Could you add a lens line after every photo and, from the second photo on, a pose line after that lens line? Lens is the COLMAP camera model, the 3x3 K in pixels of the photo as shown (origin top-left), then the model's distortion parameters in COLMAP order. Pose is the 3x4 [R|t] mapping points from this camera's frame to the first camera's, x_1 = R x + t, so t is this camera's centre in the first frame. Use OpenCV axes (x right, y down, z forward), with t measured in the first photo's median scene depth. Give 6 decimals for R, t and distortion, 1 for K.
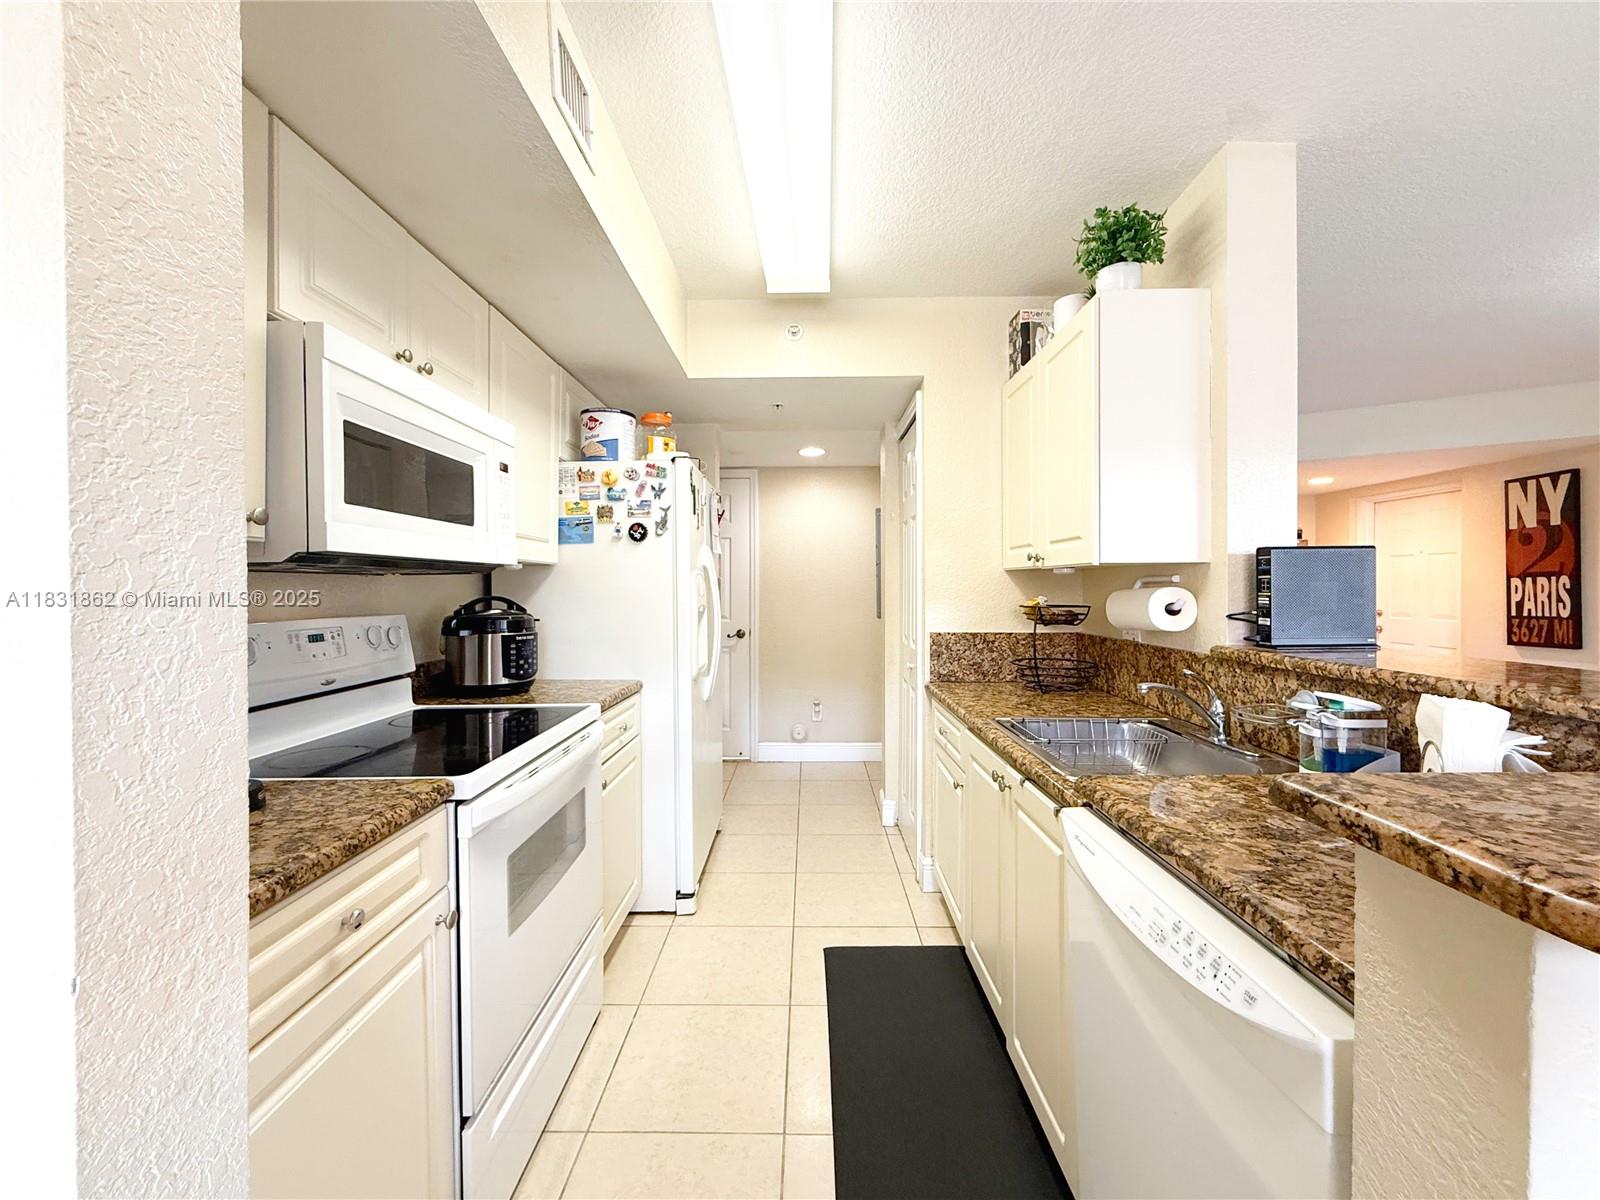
lens RADIAL K [[641.4, 0, 793.3], [0, 641.4, 592.1], [0, 0, 1]] dist [-0.000121, 0.000094]
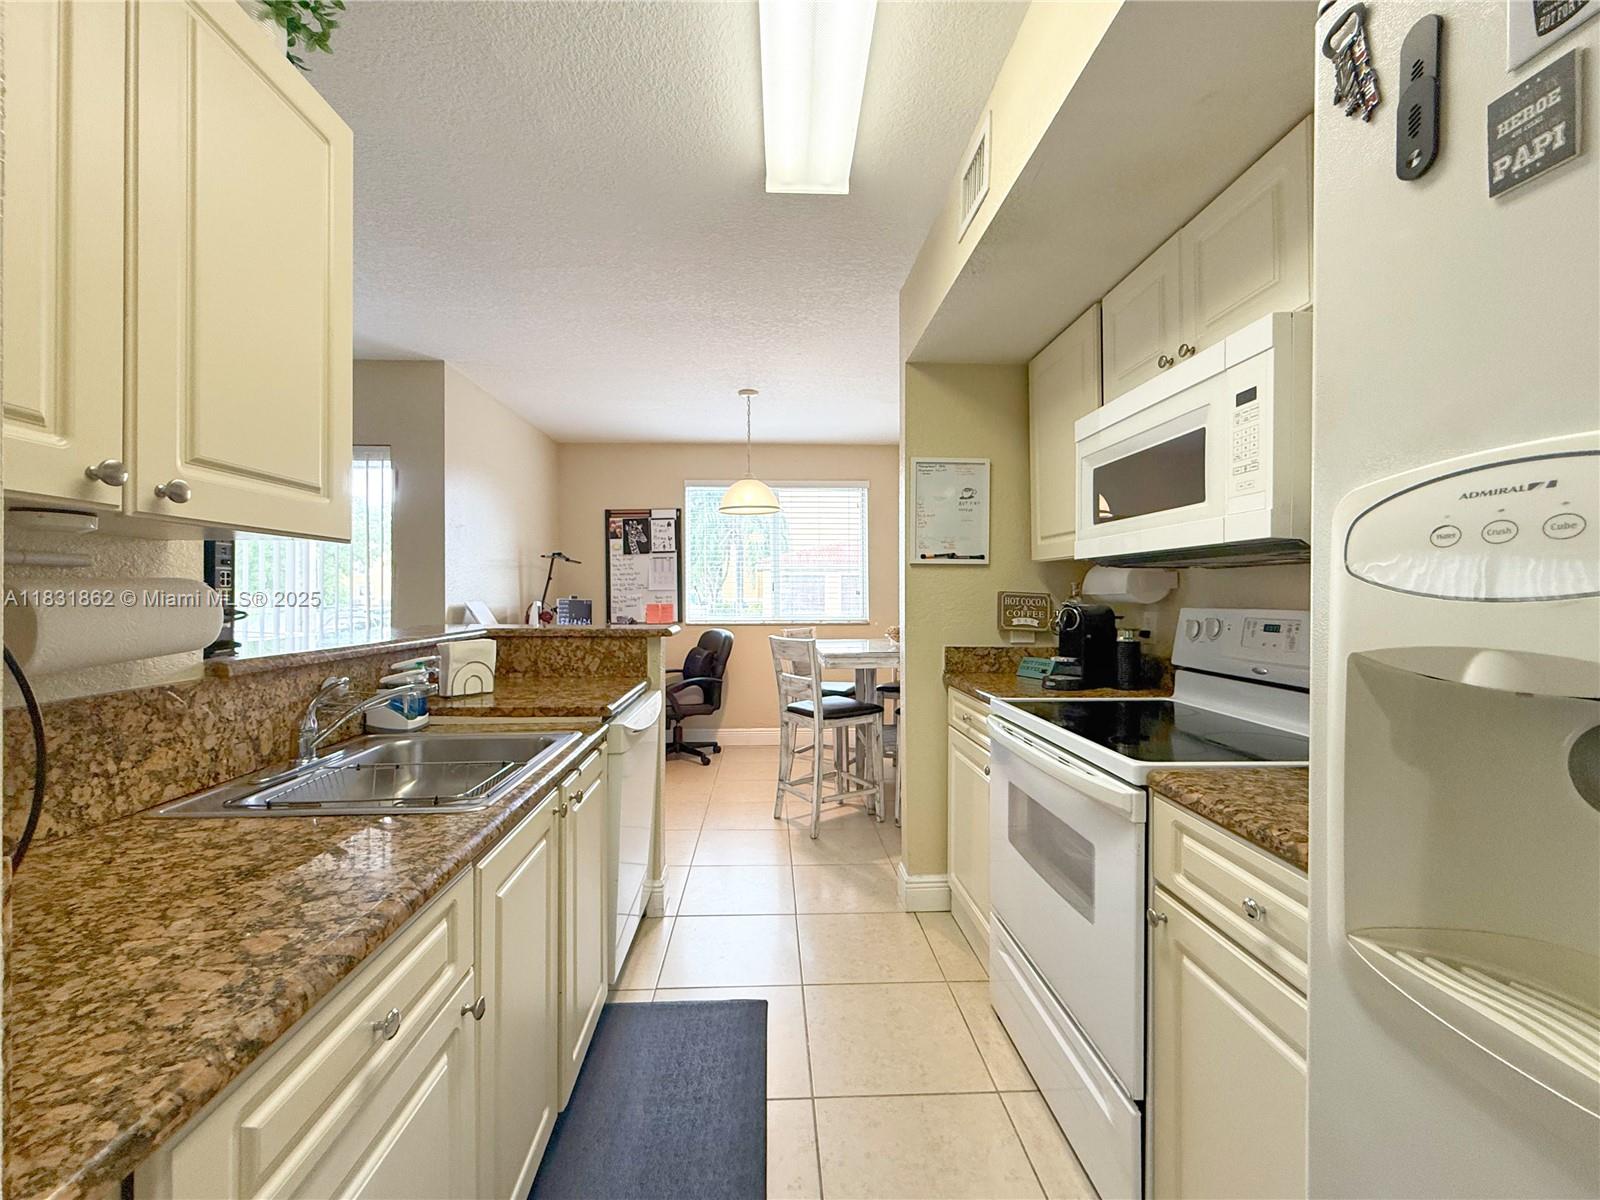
lens RADIAL K [[641.4, 0, 793.3], [0, 641.4, 592.1], [0, 0, 1]] dist [-0.000121, 0.000094]
pose [[-0.998082, 0.005029, -0.061709, 0.117152], [0.004689, 0.999973, 0.005654, 0.007873], [0.061735, 0.005354, -0.998078, 3.033841]]
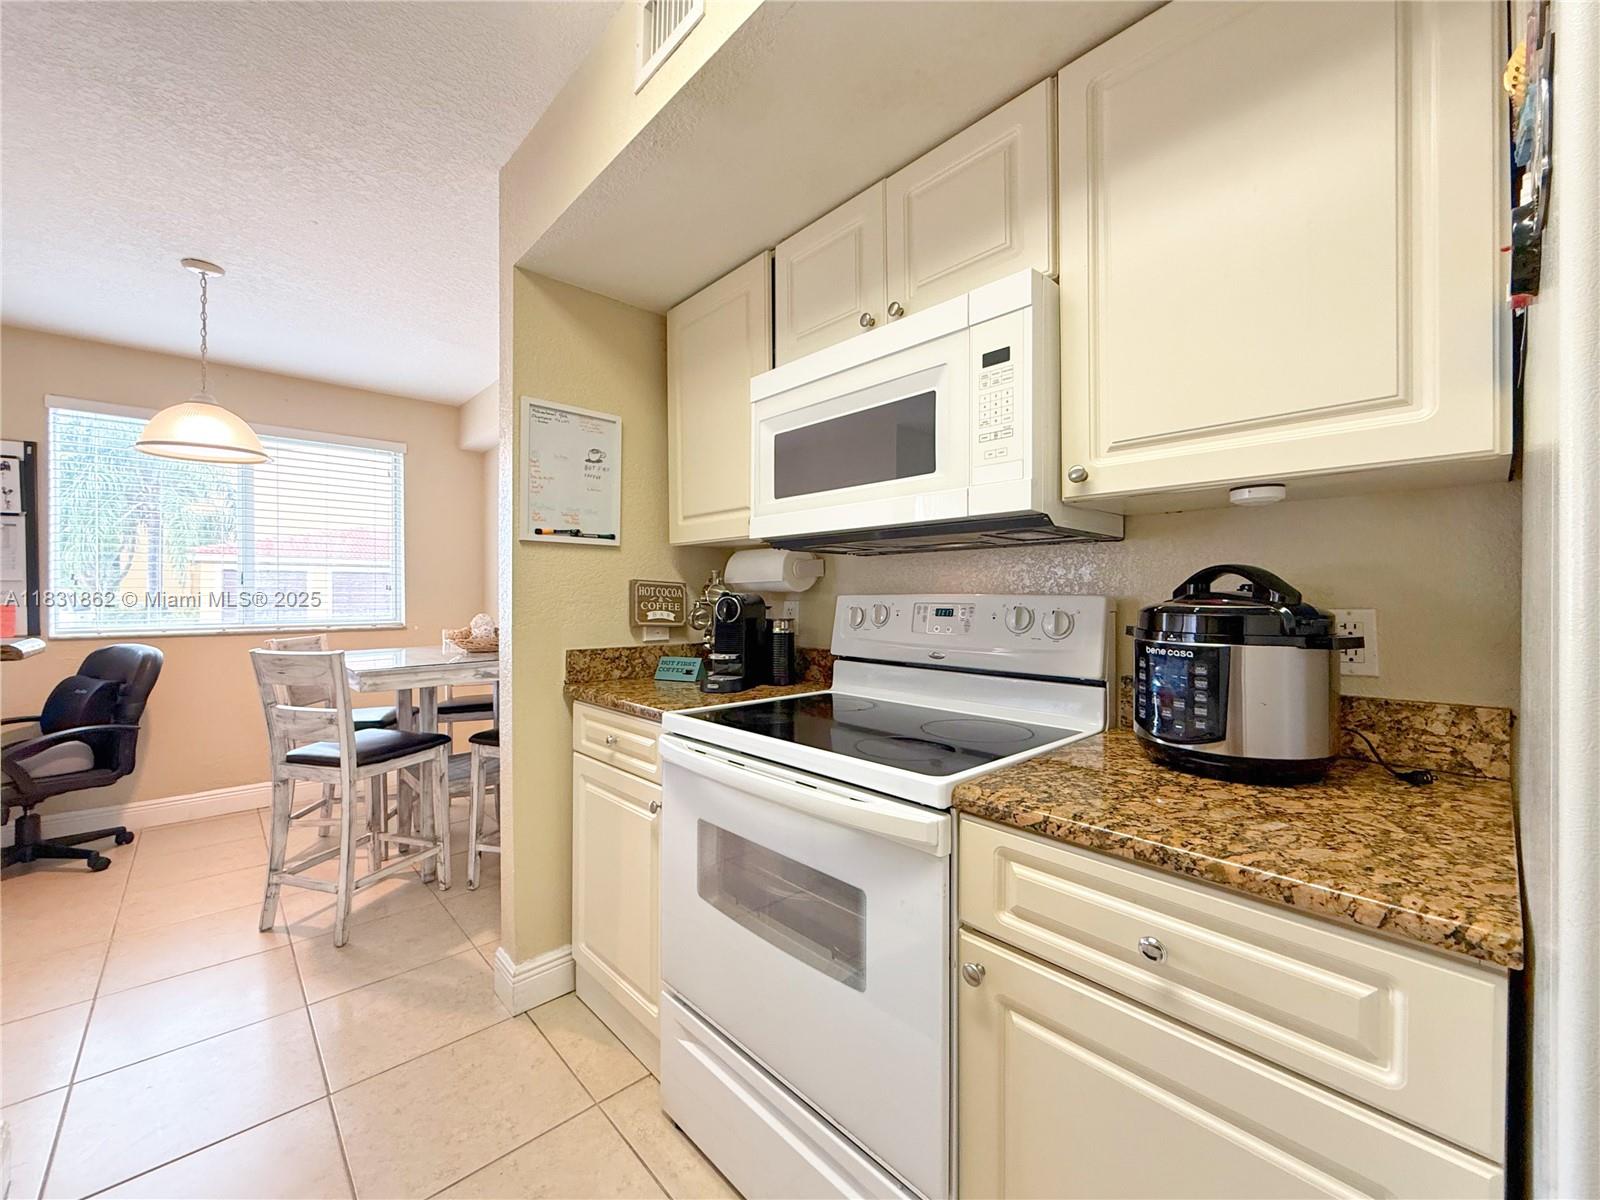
lens RADIAL K [[641.4, 0, 793.3], [0, 641.4, 592.1], [0, 0, 1]] dist [-0.000121, 0.000094]
pose [[-0.723791, 0.003024, -0.690012, 0.213059], [-0.001054, 0.999984, 0.005487, 0.052487], [0.690018, 0.004699, -0.723777, 2.427259]]
